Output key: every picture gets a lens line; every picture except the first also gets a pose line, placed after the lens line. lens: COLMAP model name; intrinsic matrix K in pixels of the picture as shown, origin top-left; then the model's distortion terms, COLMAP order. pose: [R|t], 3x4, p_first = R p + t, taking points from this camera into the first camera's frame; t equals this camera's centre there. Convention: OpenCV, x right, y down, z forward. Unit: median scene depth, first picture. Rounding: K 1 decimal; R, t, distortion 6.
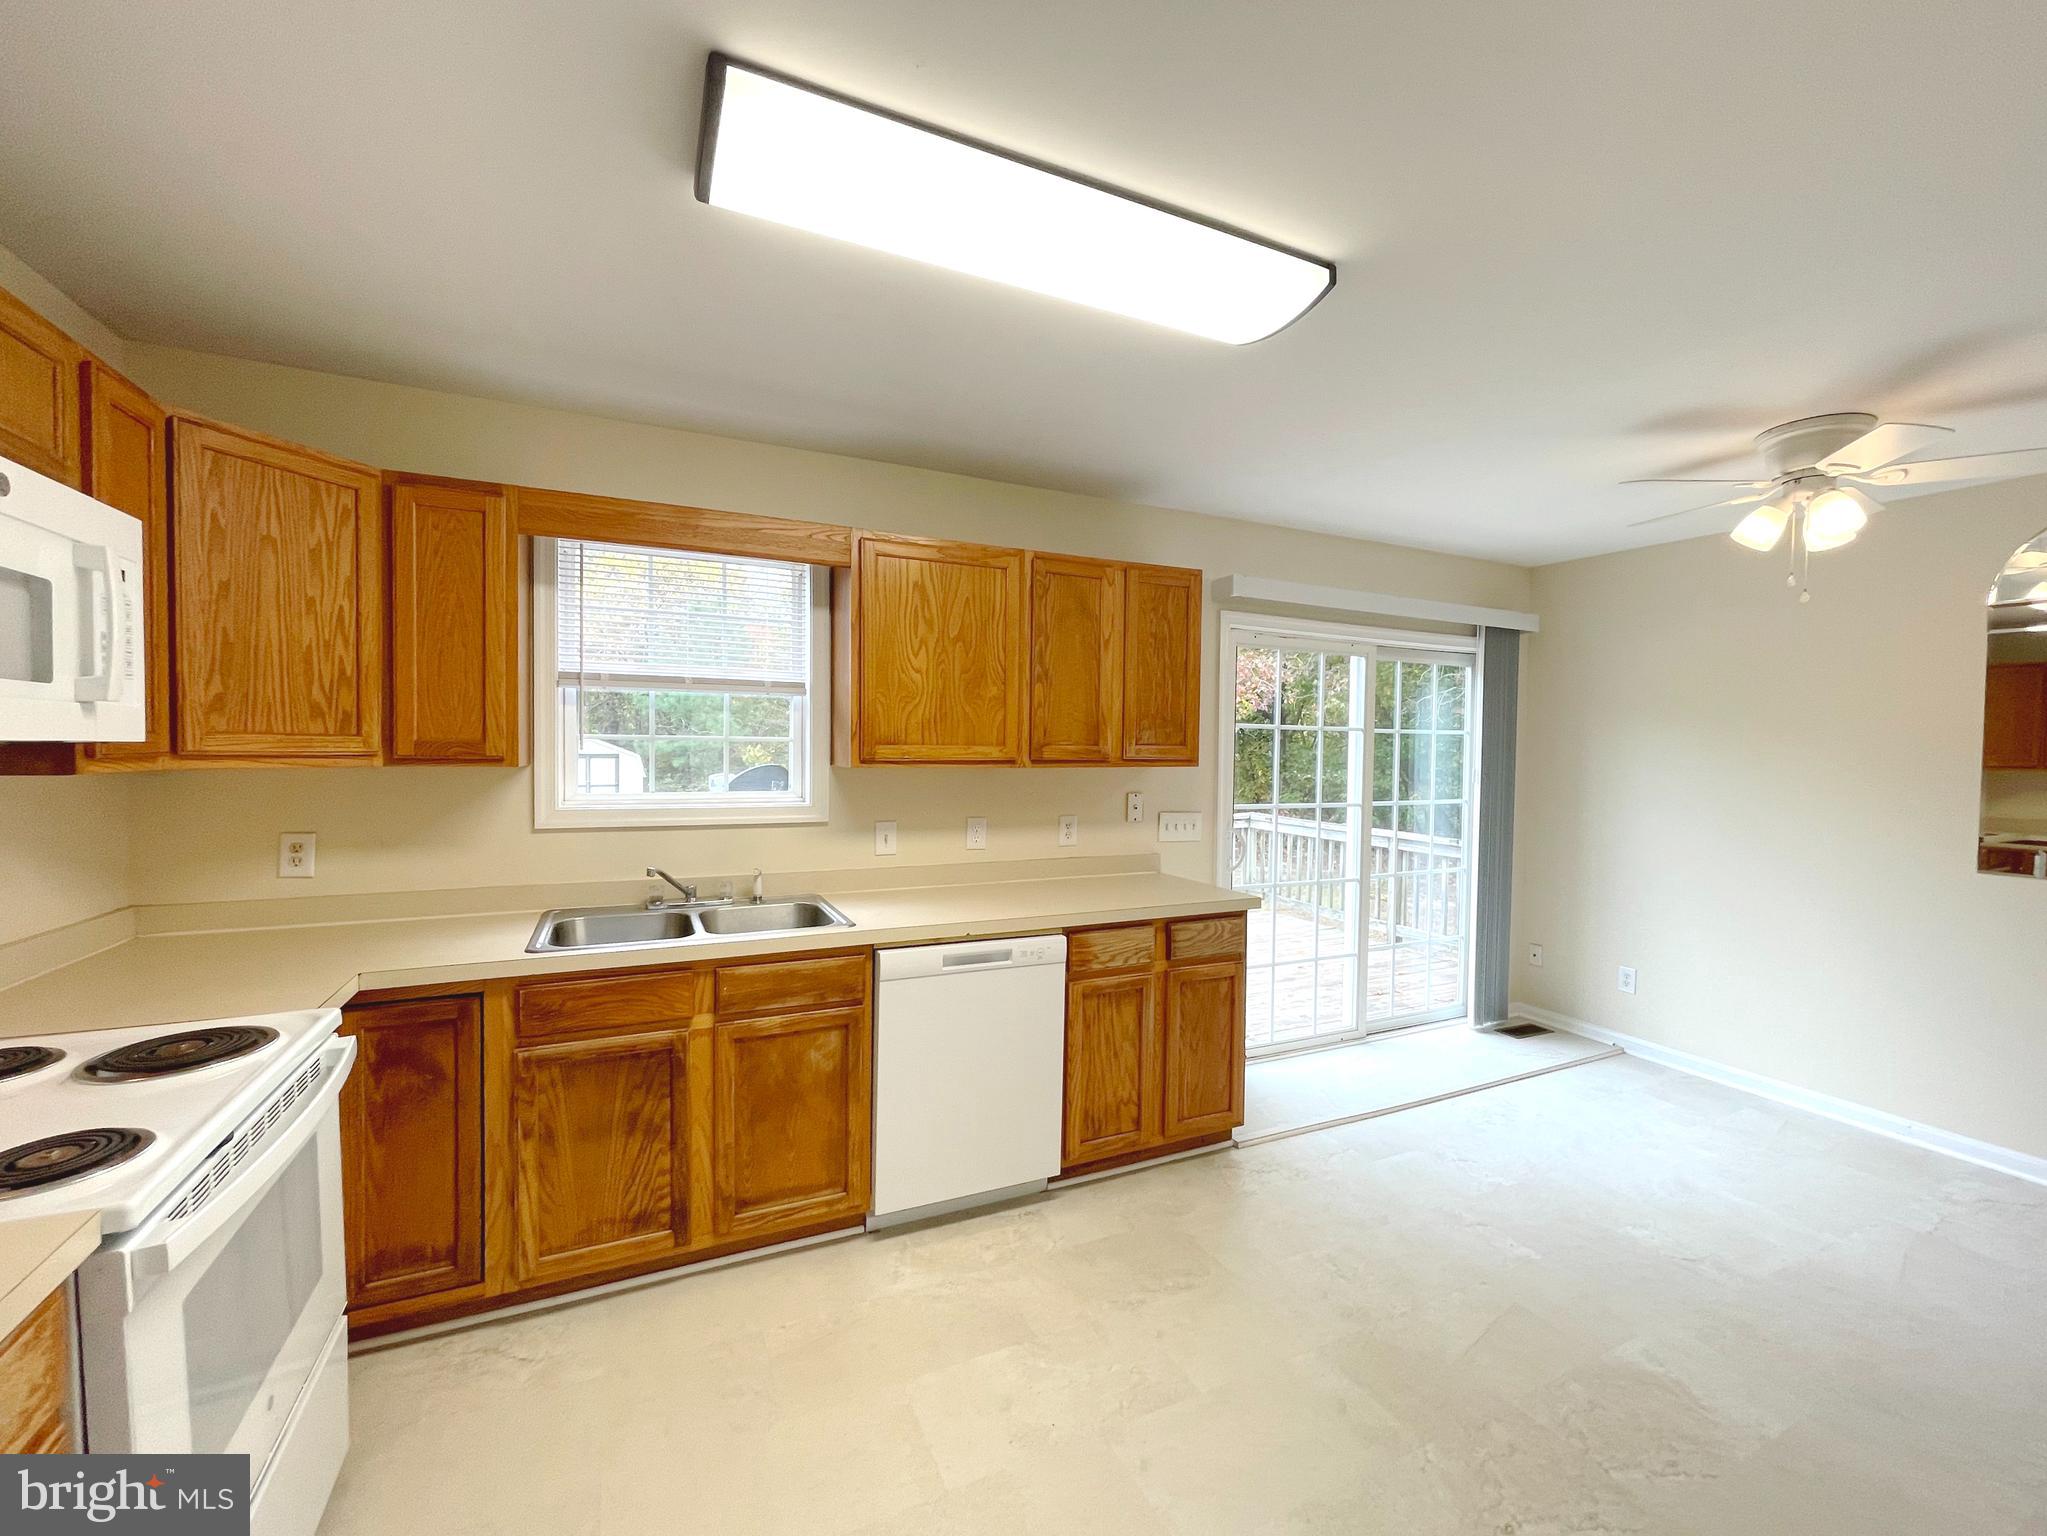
lens RADIAL K [[840.3, 0, 1023.5], [0, 840.3, 768.0], [0, 0, 1]] dist [-0.001126, 0.000181]
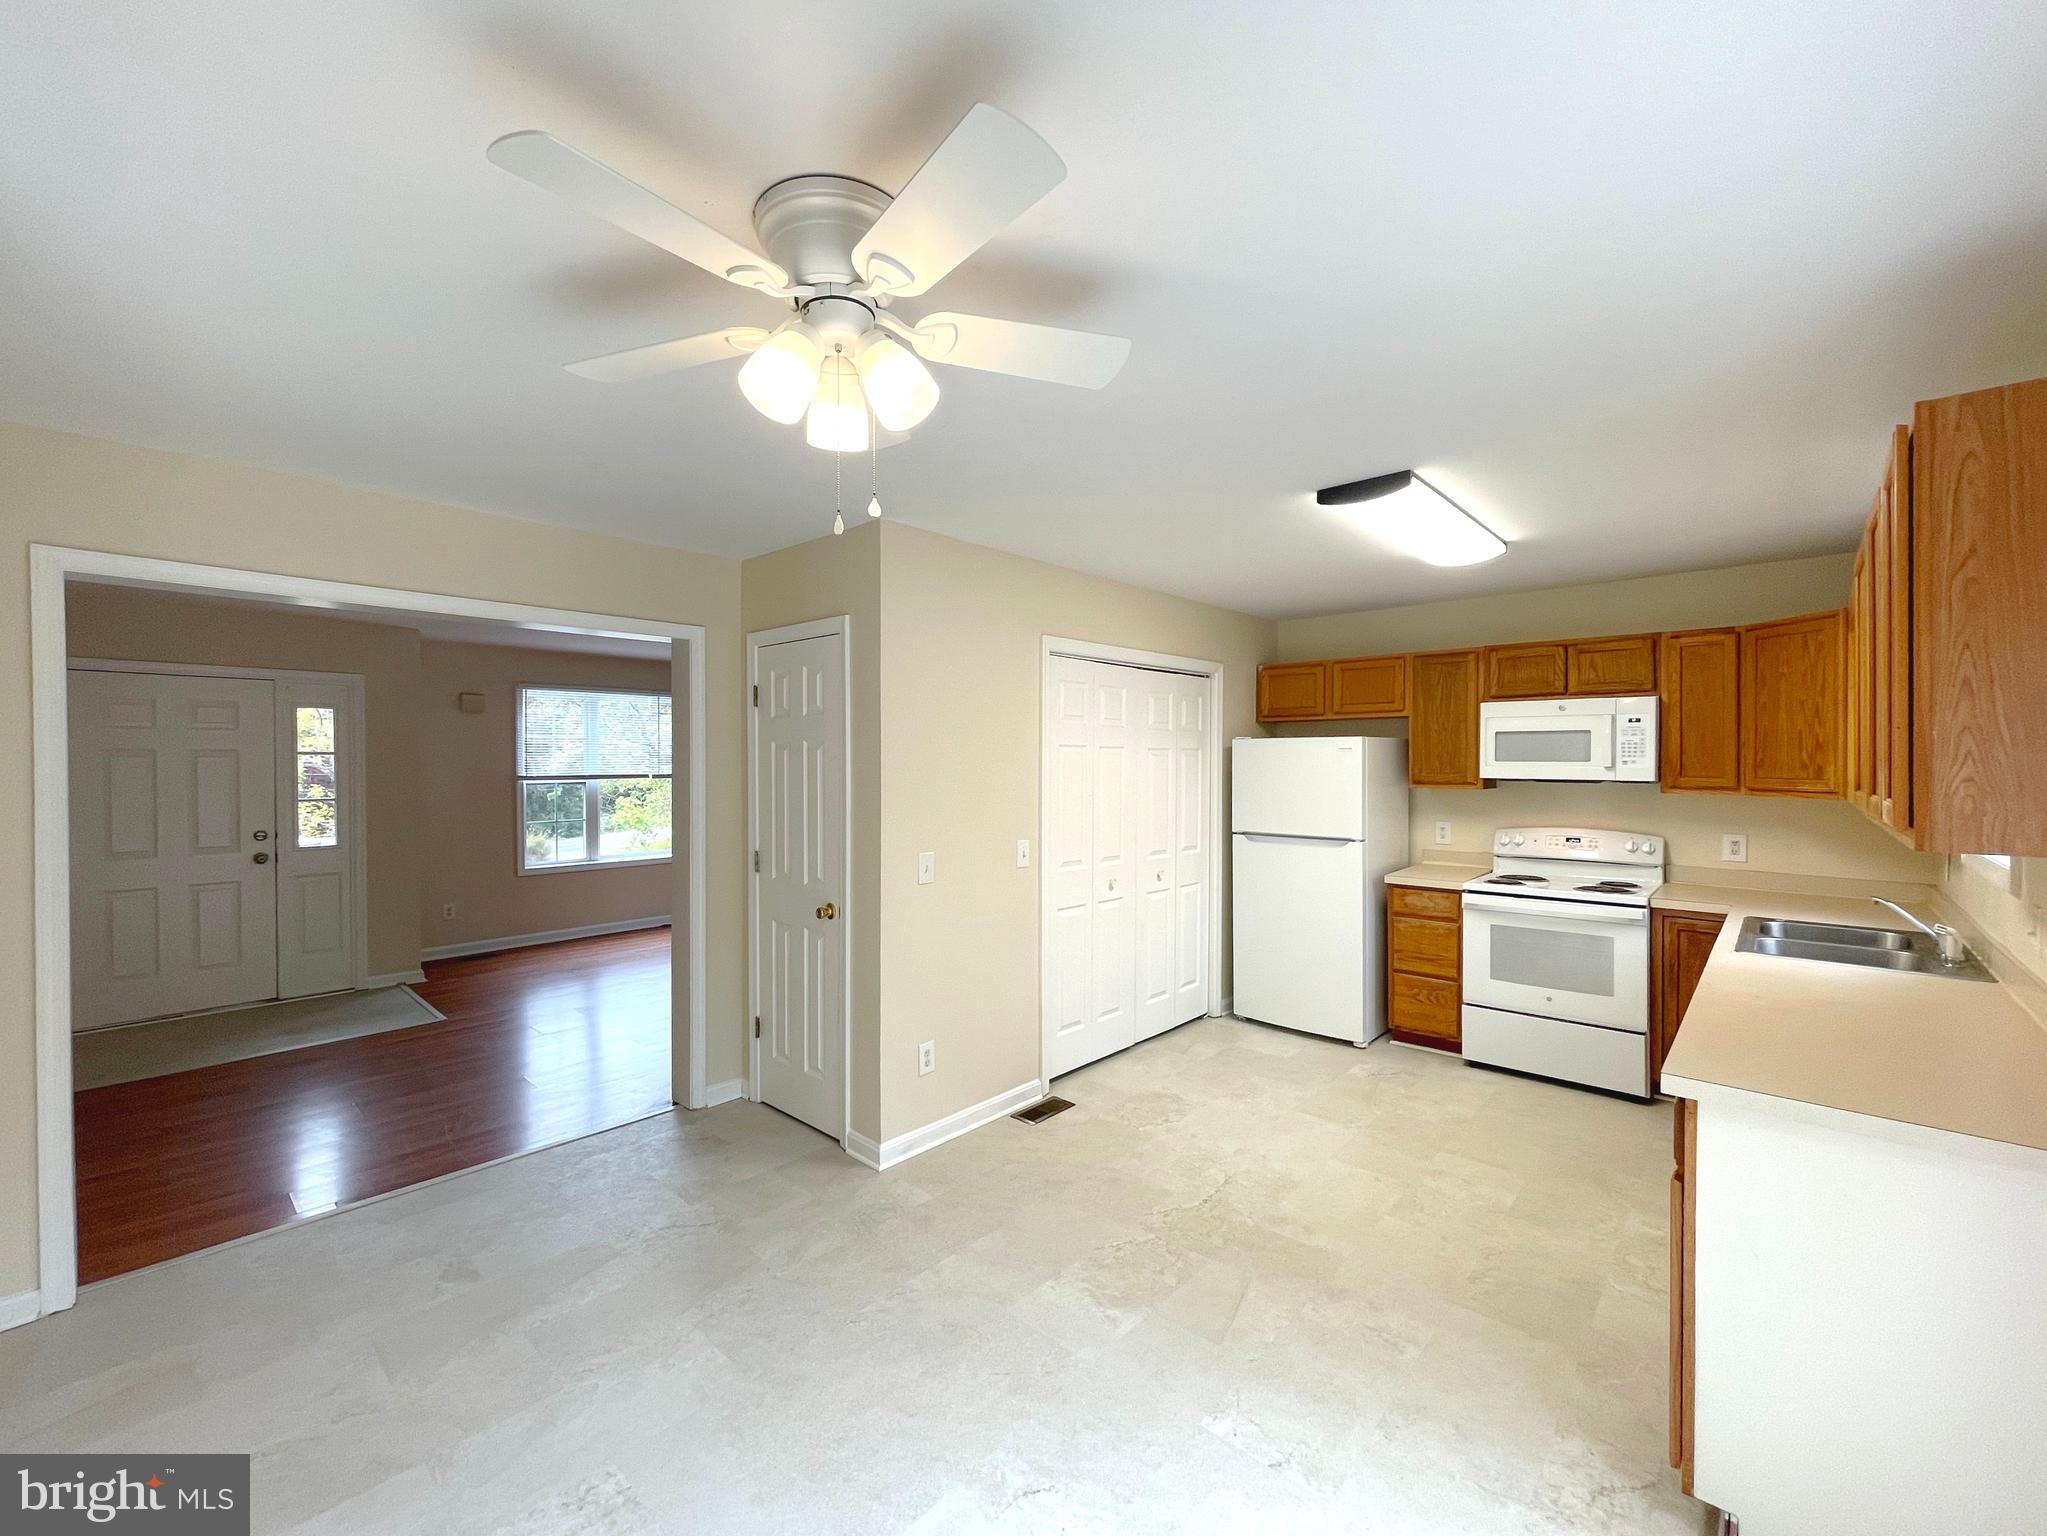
lens RADIAL K [[838.2, 0, 1023.5], [0, 838.2, 768.0], [0, 0, 1]] dist [-0.019456, 0.011504]
pose [[-0.925794, -0.010985, -0.377868, 0.935667], [-0.023508, 0.999316, 0.028546, -0.053581], [0.377296, 0.035311, -0.925419, 1.426454]]
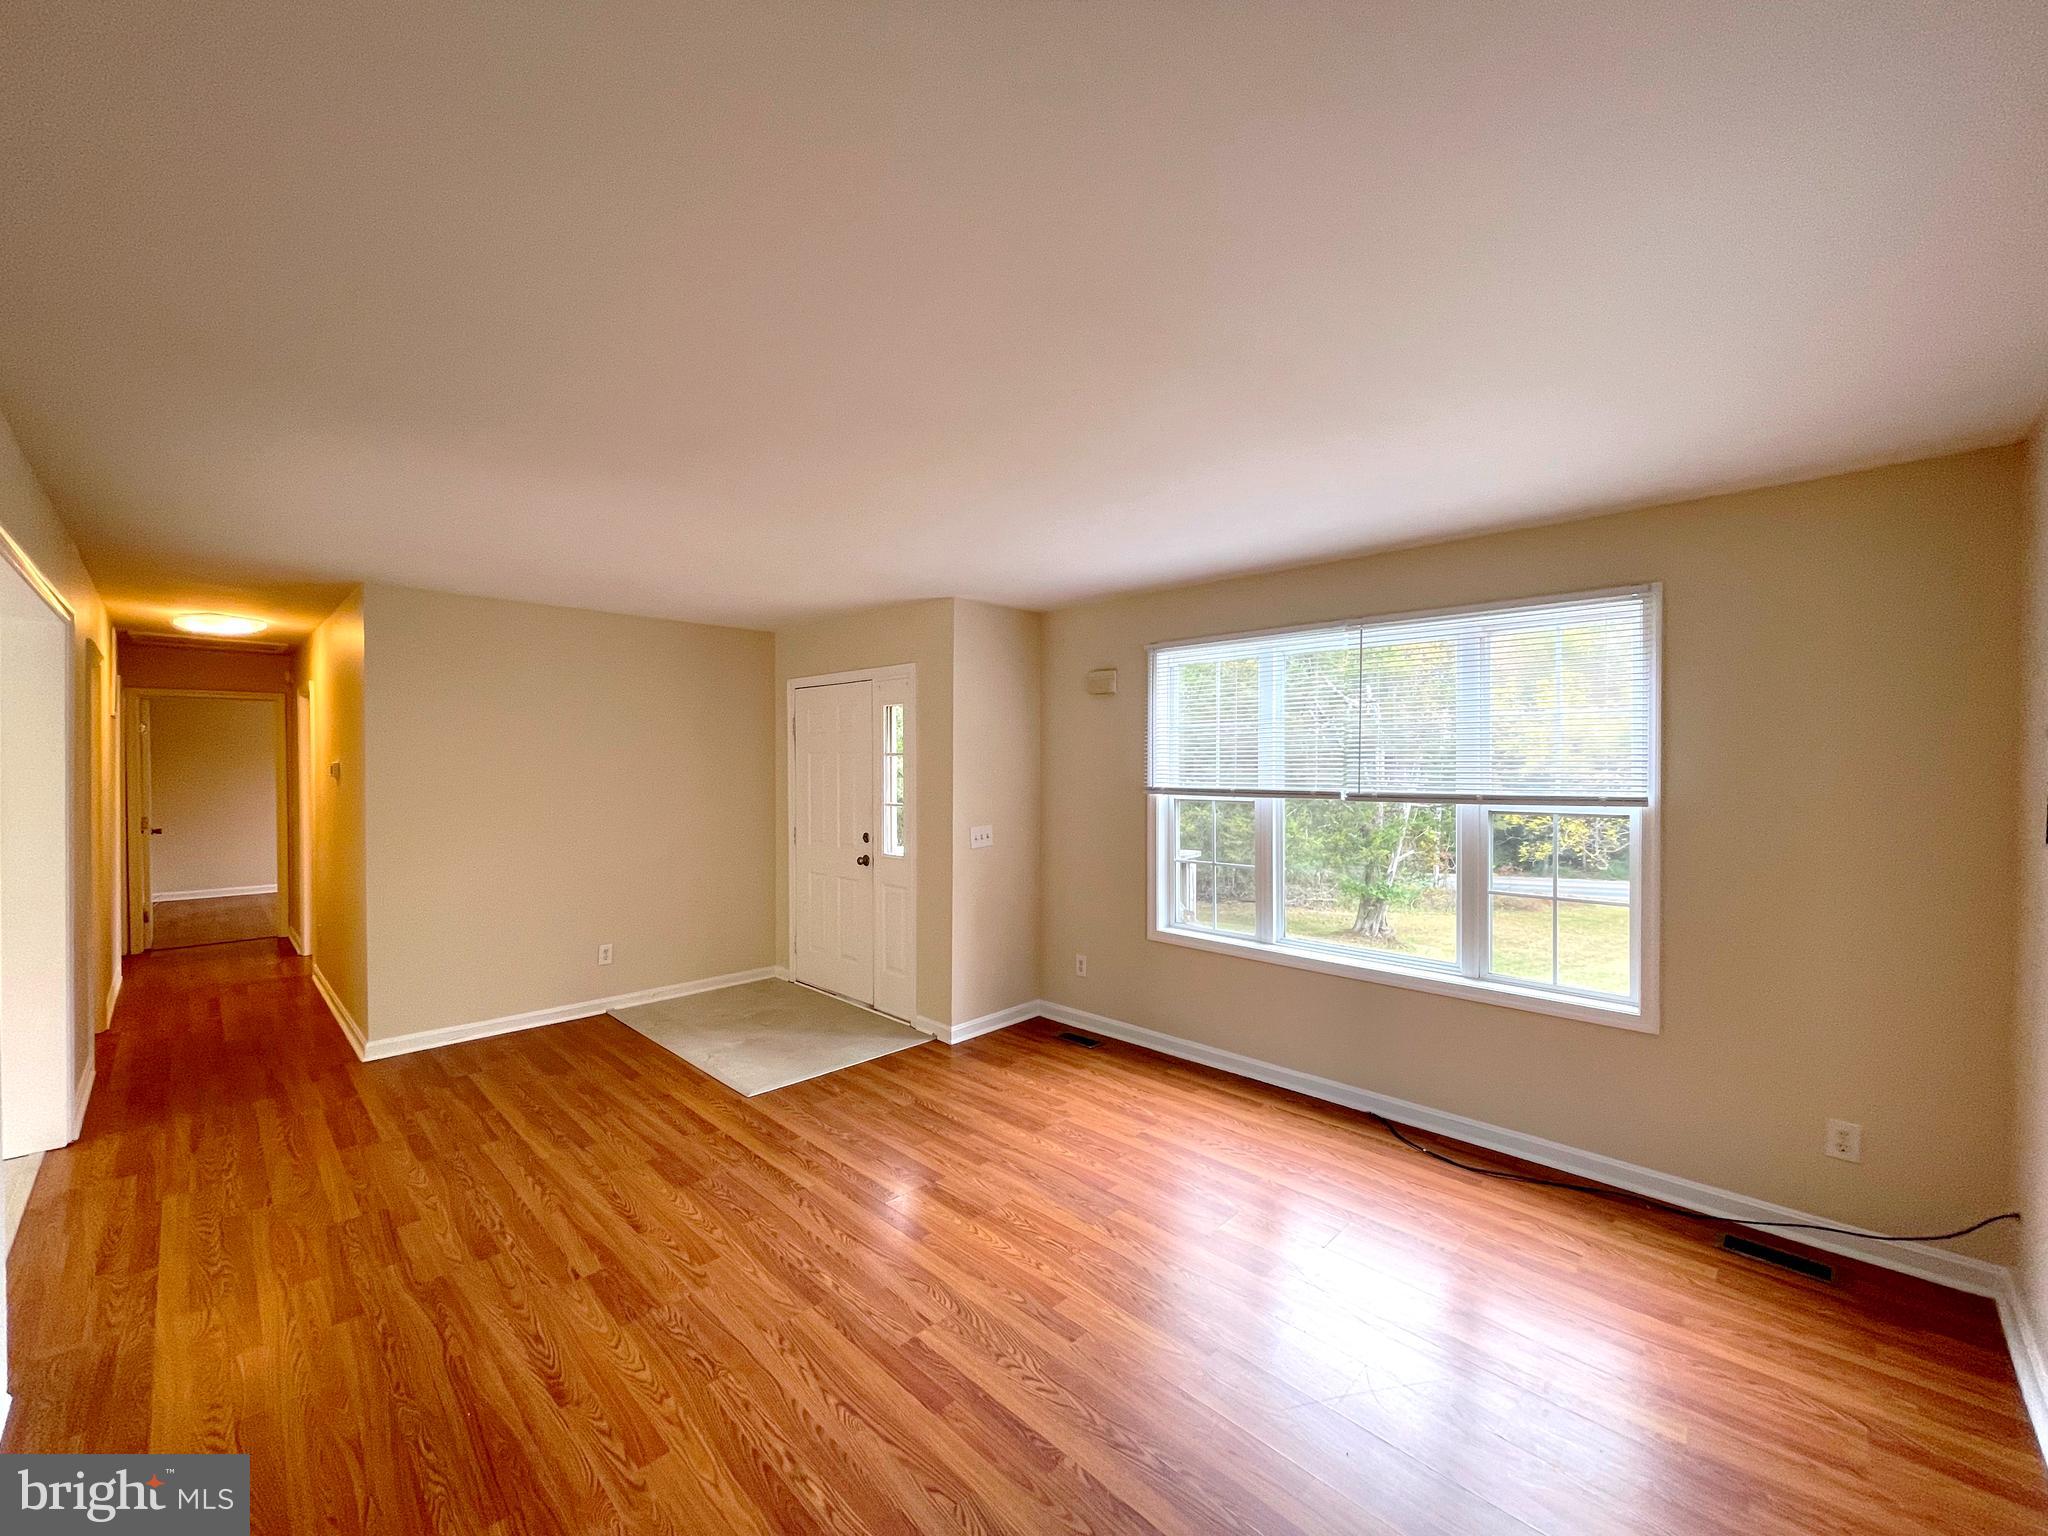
lens RADIAL K [[824.1, 0, 1012.2], [0, 824.1, 765.9], [0, 0, 1]] dist [-0.000214, 0.000219]
pose [[-0.340857, -0.017149, 0.939959, -0.025054], [0.017432, 0.999546, 0.024558, -0.008940], [-0.939954, 0.024756, -0.340403, -0.618130]]
